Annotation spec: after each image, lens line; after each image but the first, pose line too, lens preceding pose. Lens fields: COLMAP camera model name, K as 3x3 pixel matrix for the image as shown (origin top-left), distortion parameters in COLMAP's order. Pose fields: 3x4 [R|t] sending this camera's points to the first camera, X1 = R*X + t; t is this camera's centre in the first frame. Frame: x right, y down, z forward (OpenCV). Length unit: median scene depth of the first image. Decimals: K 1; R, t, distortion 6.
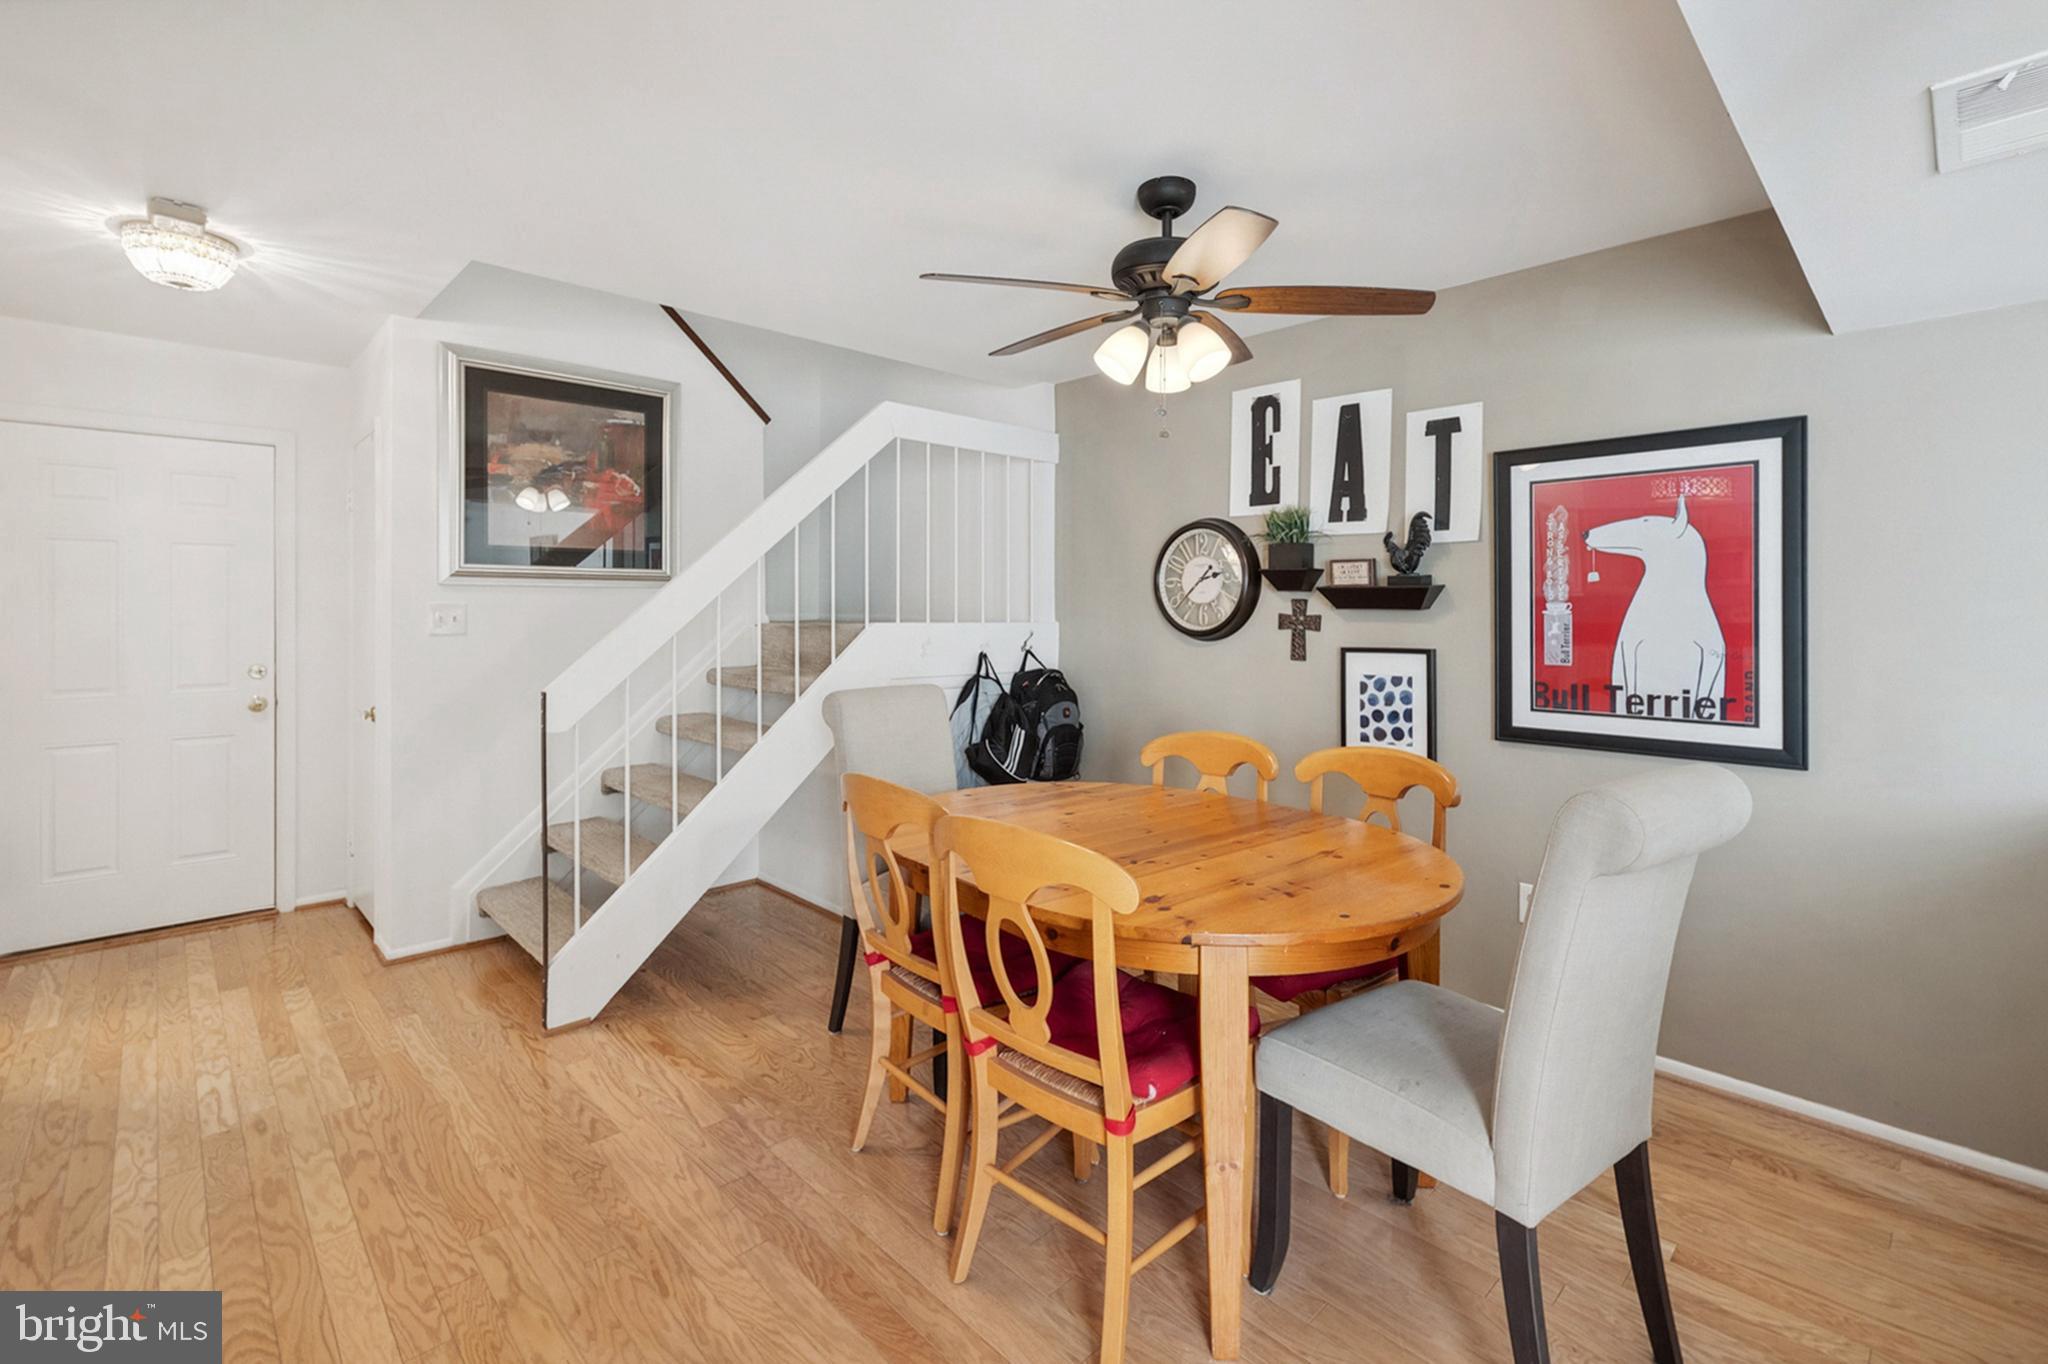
lens RADIAL K [[890.9, 0, 1027.7], [0, 890.9, 622.8], [0, 0, 1]] dist [0.002160, 0.002198]
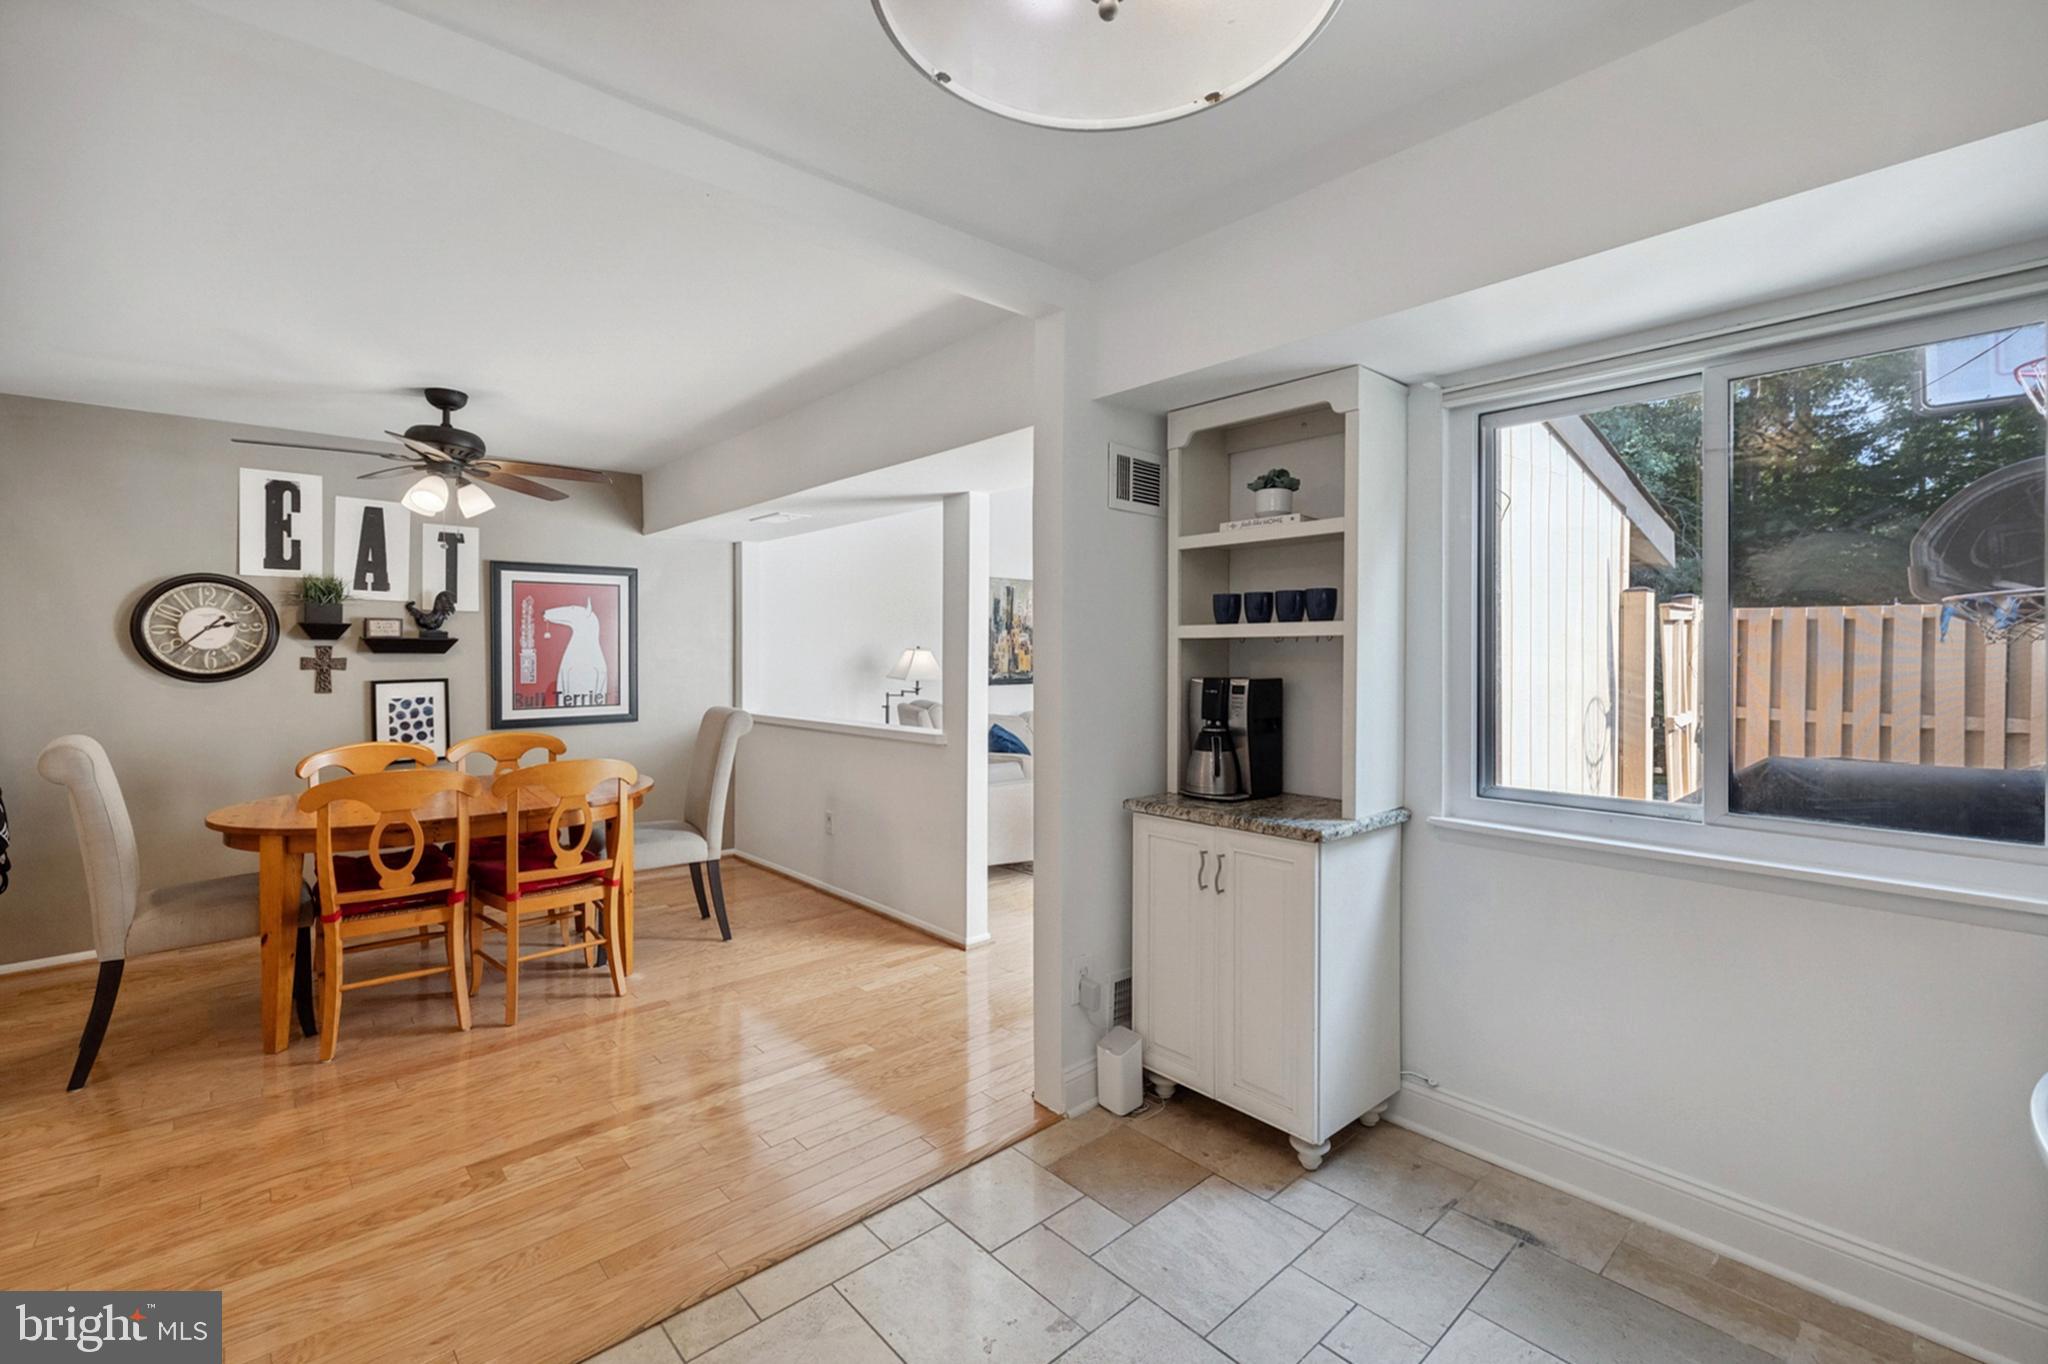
lens RADIAL K [[890.9, 0, 1023.6], [0, 890.9, 652.6], [0, 0, 1]] dist [0.002160, 0.002198]
pose [[0.047077, -0.009786, 0.998843, -1.044349], [0.015440, 0.999840, 0.009068, -0.013998], [-0.998772, 0.014995, 0.047221, -0.087207]]
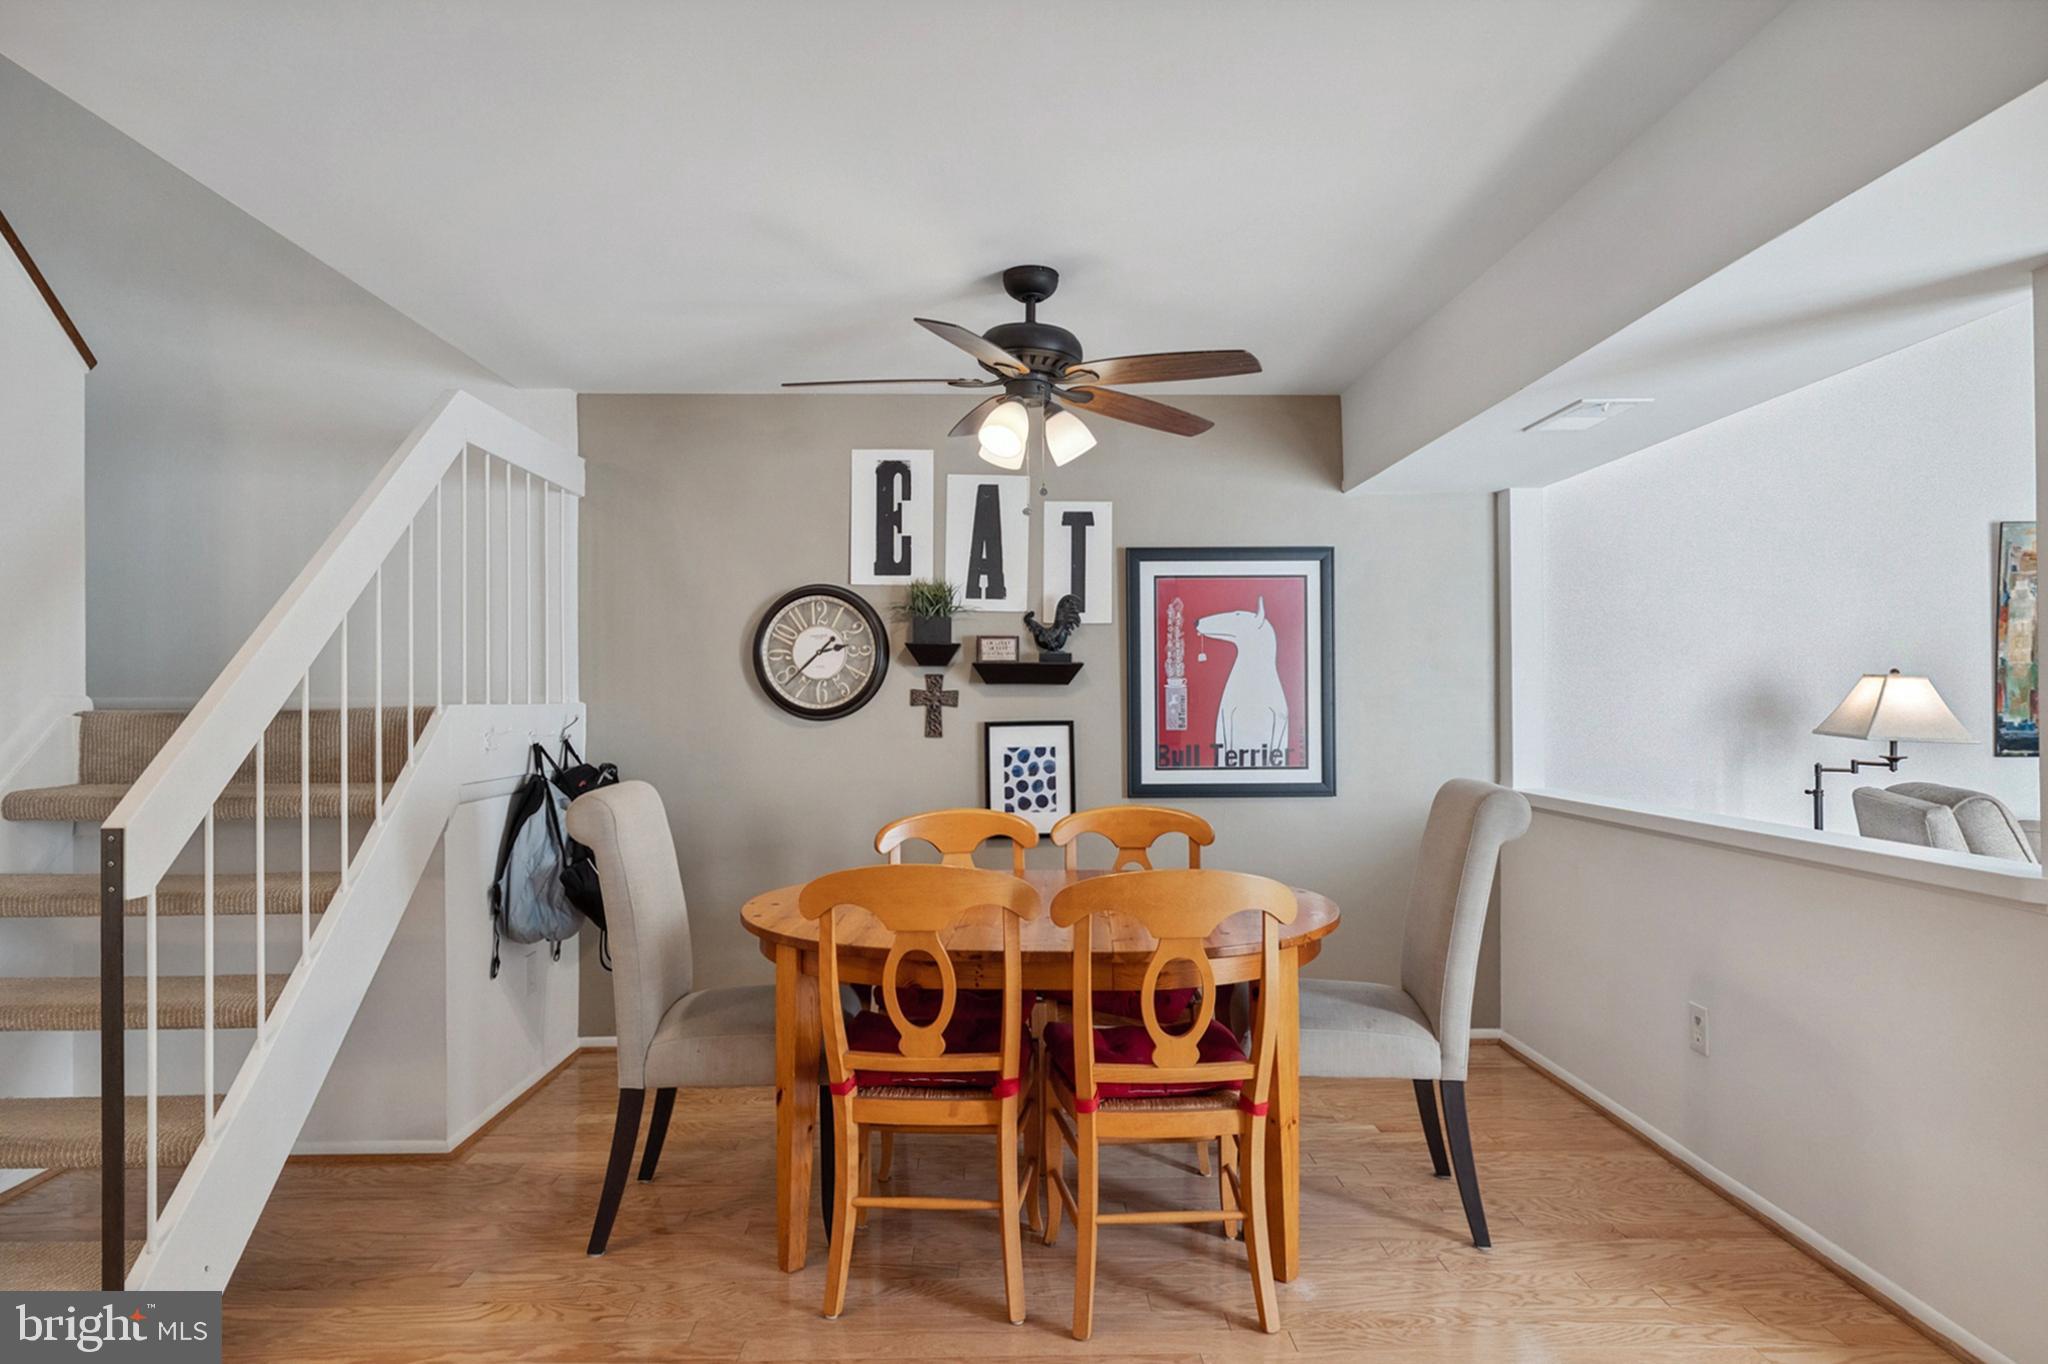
lens RADIAL K [[1147.4, 0, 1024.3], [0, 1147.4, 681.0], [0, 0, 1]] dist [-0.001612, -0.001096]
pose [[0.688965, 0.004291, 0.724782, -0.592635], [0.016268, 0.999639, -0.021383, 0.009969], [-0.724612, 0.026522, 0.688647, 0.072001]]
